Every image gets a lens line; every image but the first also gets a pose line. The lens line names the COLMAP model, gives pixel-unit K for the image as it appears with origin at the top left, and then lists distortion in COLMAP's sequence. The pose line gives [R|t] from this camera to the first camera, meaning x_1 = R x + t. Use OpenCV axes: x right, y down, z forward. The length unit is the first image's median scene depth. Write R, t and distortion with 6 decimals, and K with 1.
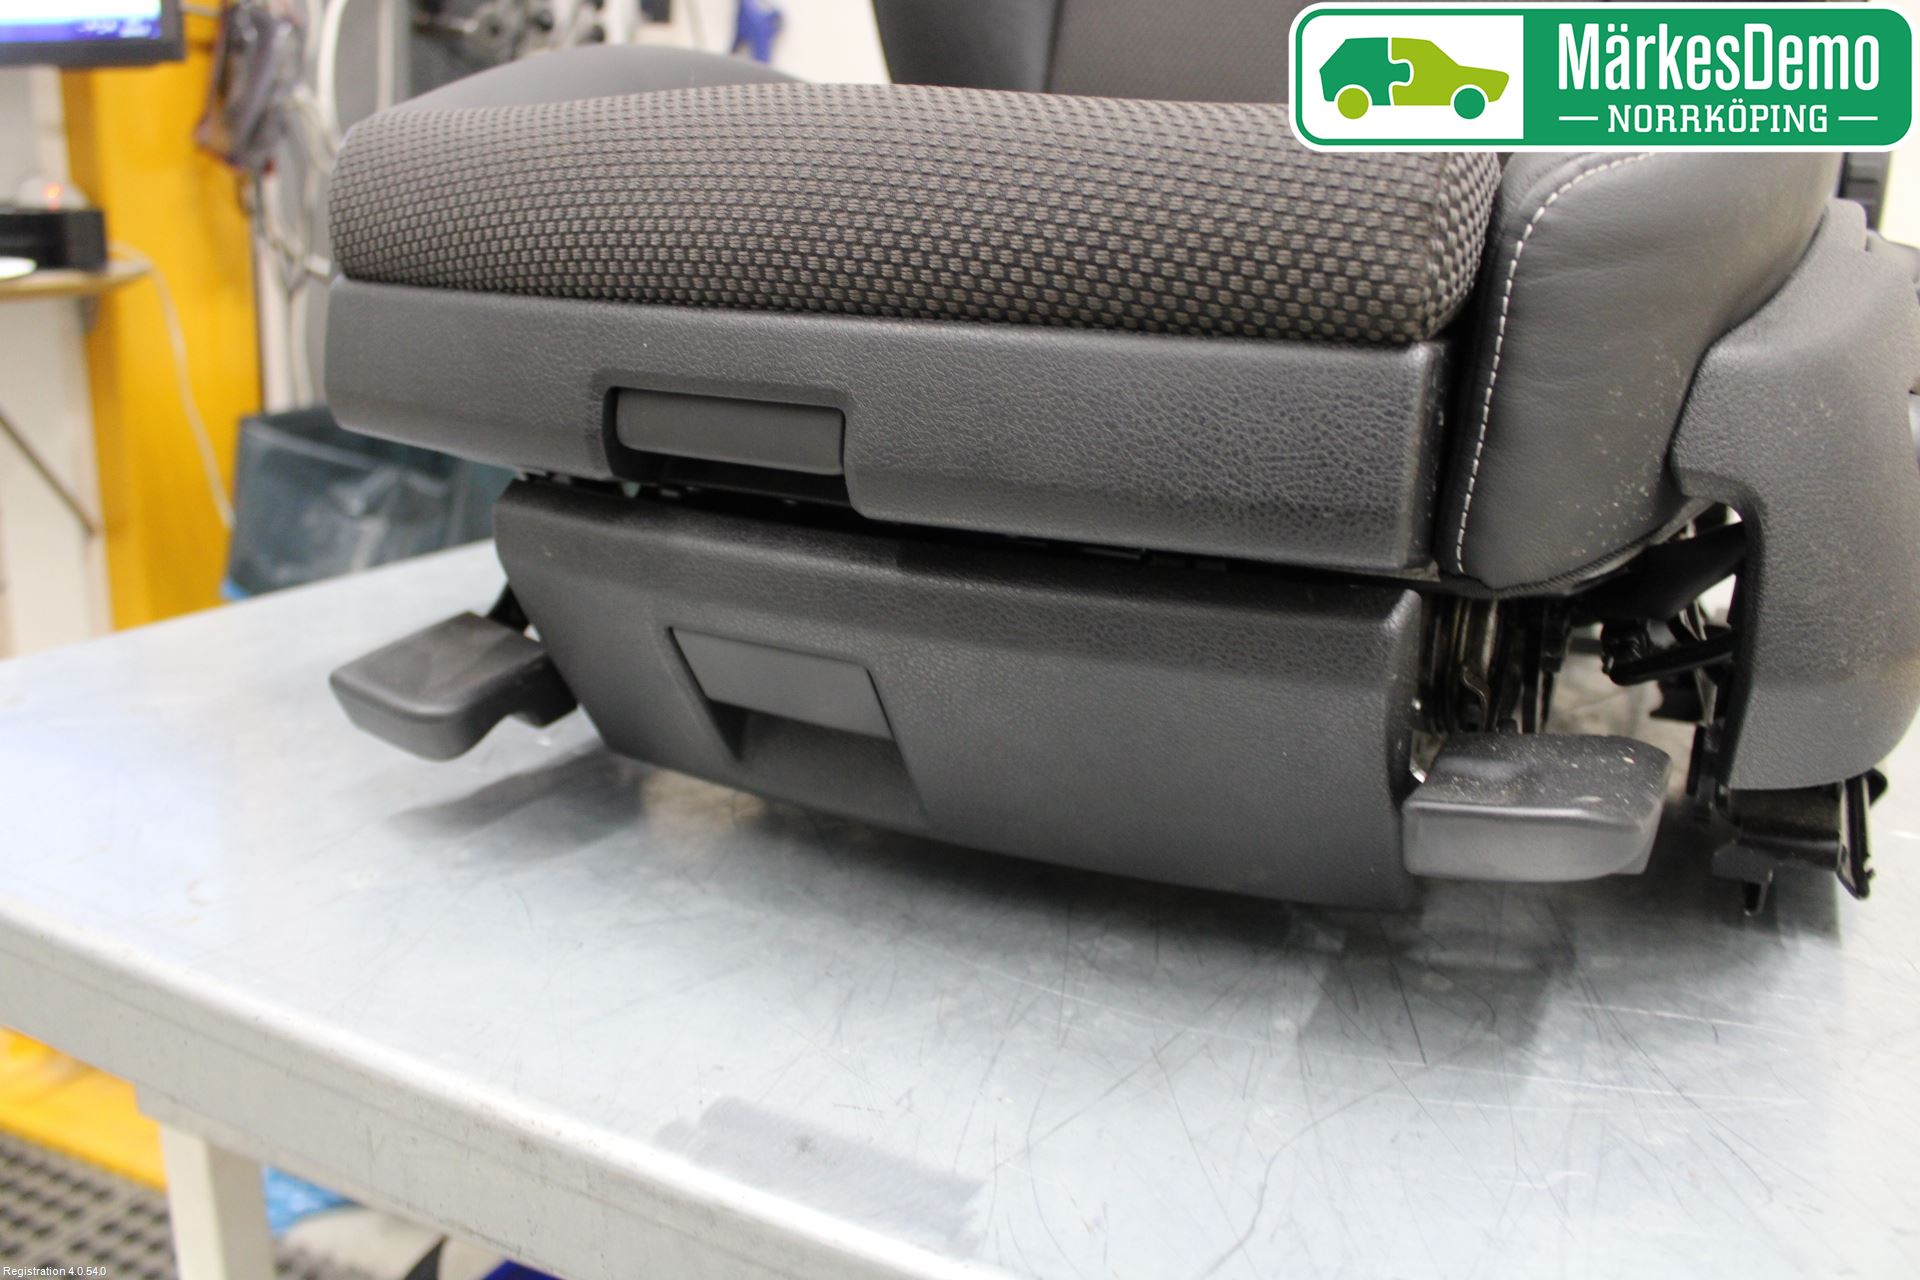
lens RADIAL K [[1579.7, 0, 960.0], [0, 1579.7, 640.0], [0, 0, 1]] dist [-0.169466, 0.151842]
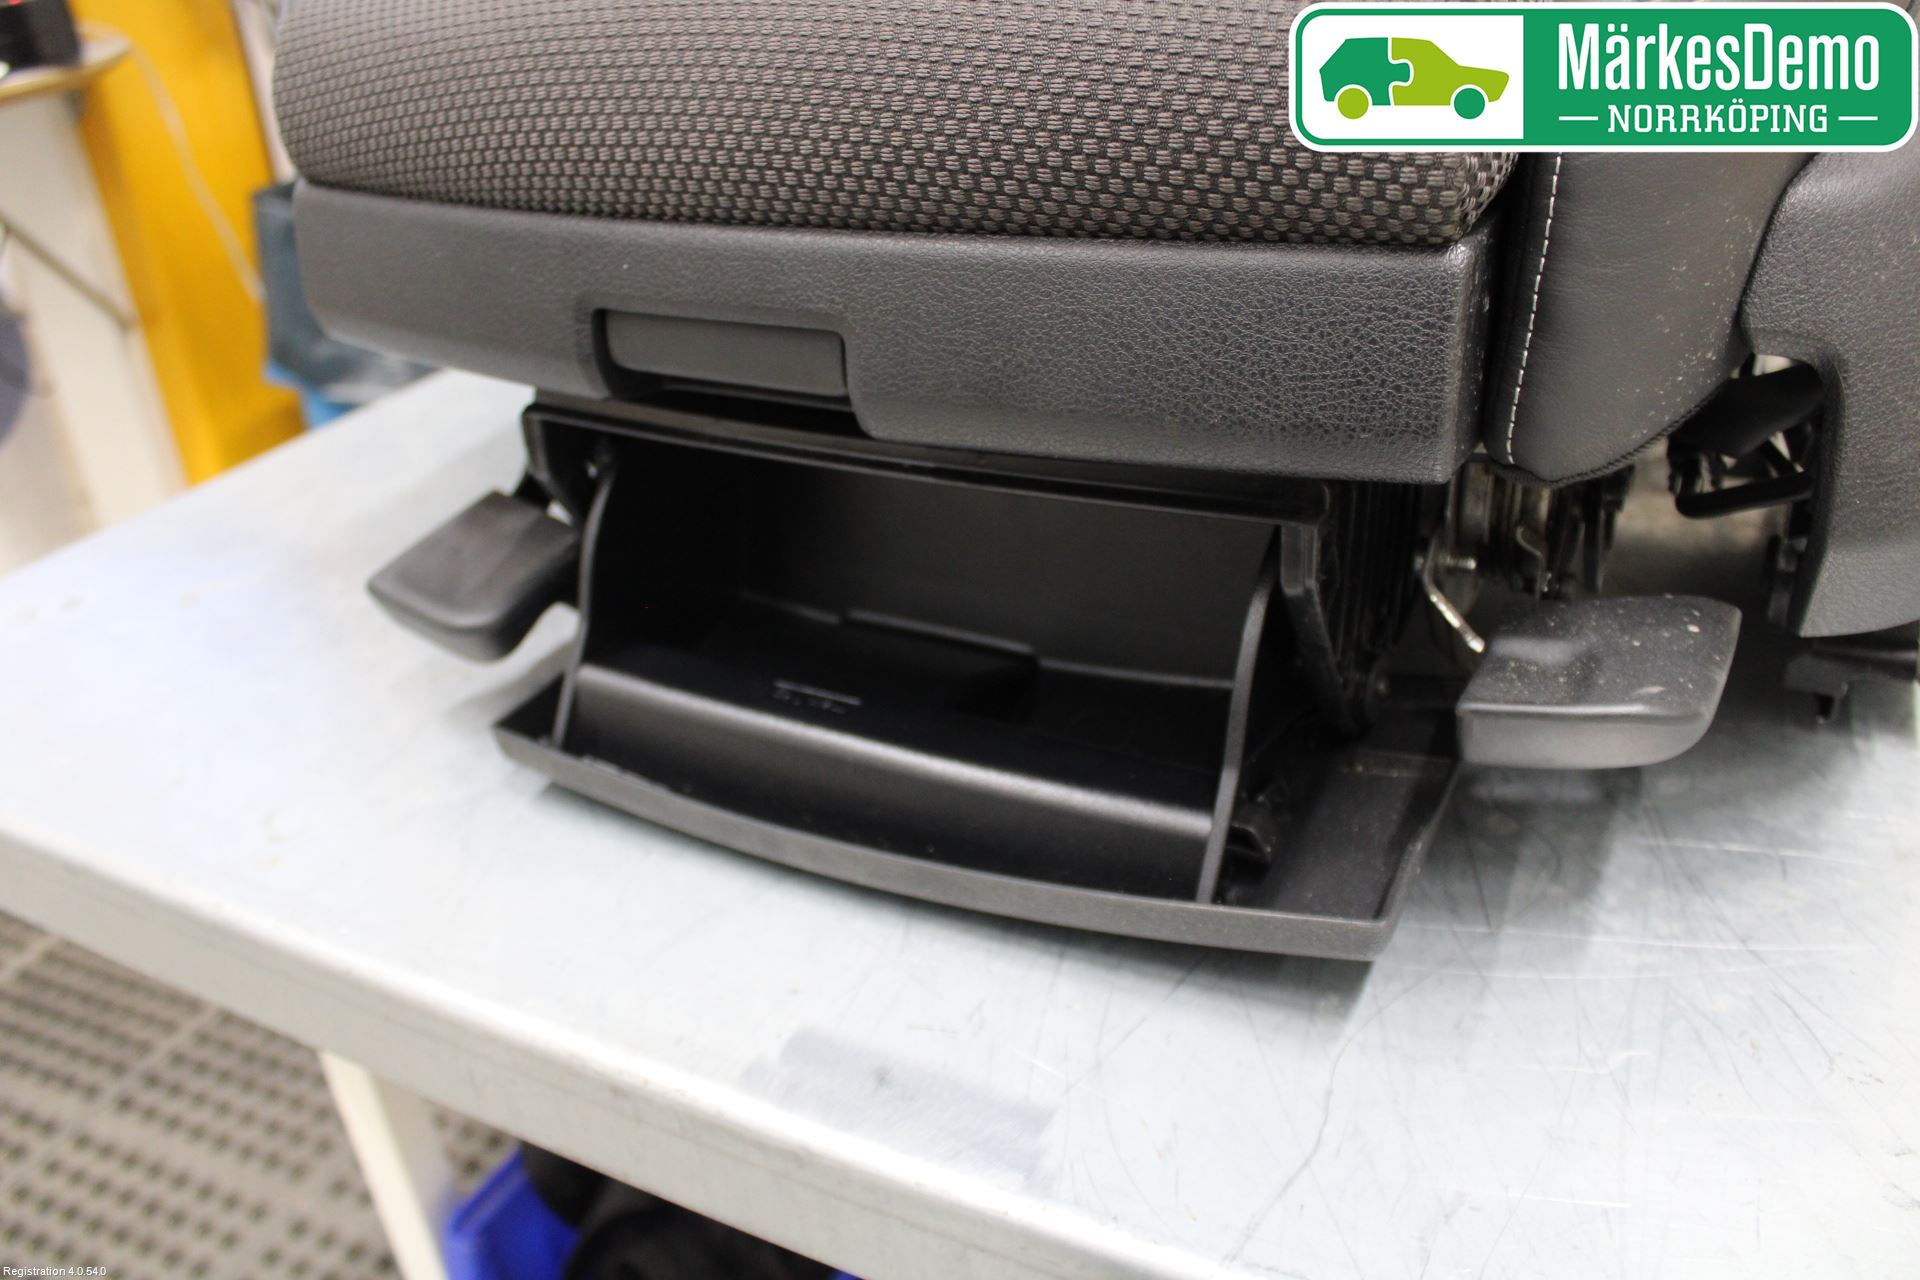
lens RADIAL K [[1570.9, 0, 964.5], [0, 1570.9, 632.1], [0, 0, 1]] dist [-0.163720, 0.136908]
pose [[0.994727, -0.086377, -0.055298, 0.036552], [0.096693, 0.969581, 0.224862, -0.185389], [0.034193, -0.229024, 0.972820, 0.062671]]
